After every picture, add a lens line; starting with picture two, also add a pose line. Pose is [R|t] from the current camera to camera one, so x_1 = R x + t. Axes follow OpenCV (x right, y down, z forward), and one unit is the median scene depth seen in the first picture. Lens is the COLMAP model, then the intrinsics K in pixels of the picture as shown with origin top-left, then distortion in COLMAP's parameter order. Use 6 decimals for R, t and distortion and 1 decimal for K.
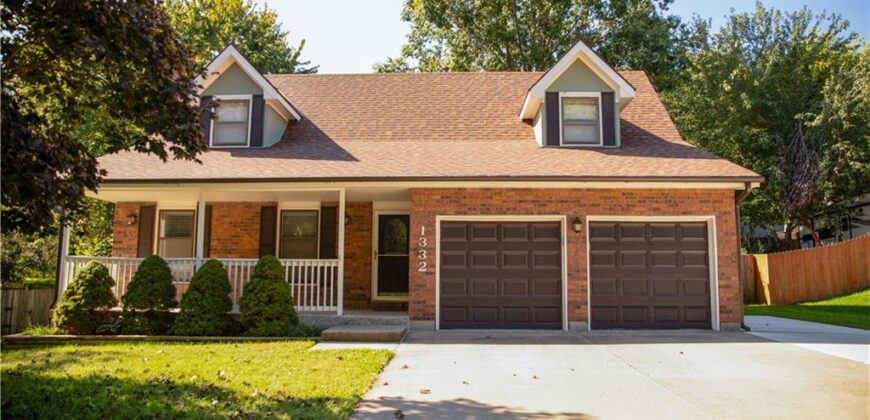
lens RADIAL K [[463.4, 0, 435.0], [0, 463.4, 210.0], [0, 0, 1]] dist [-0.093172, 0.047418]
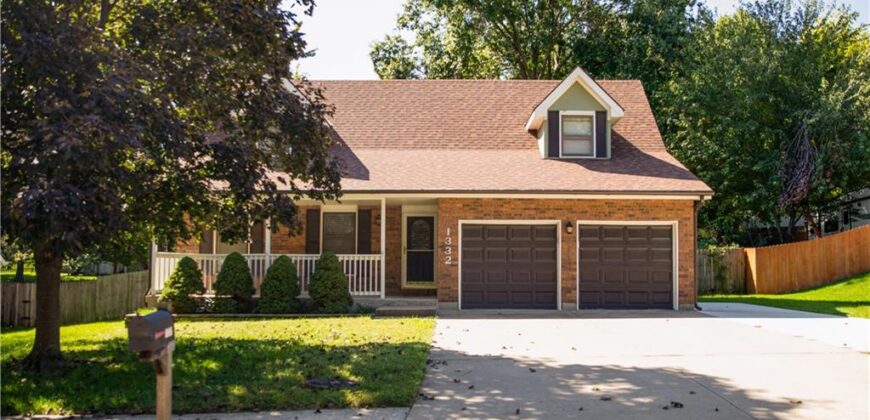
lens RADIAL K [[597.9, 0, 435.0], [0, 597.9, 210.0], [0, 0, 1]] dist [-0.108269, 0.091506]
pose [[0.999471, 0.002356, 0.032446, -0.115132], [-0.003758, 0.999058, 0.043225, -0.085051], [-0.032314, -0.043324, 0.998538, -0.623081]]
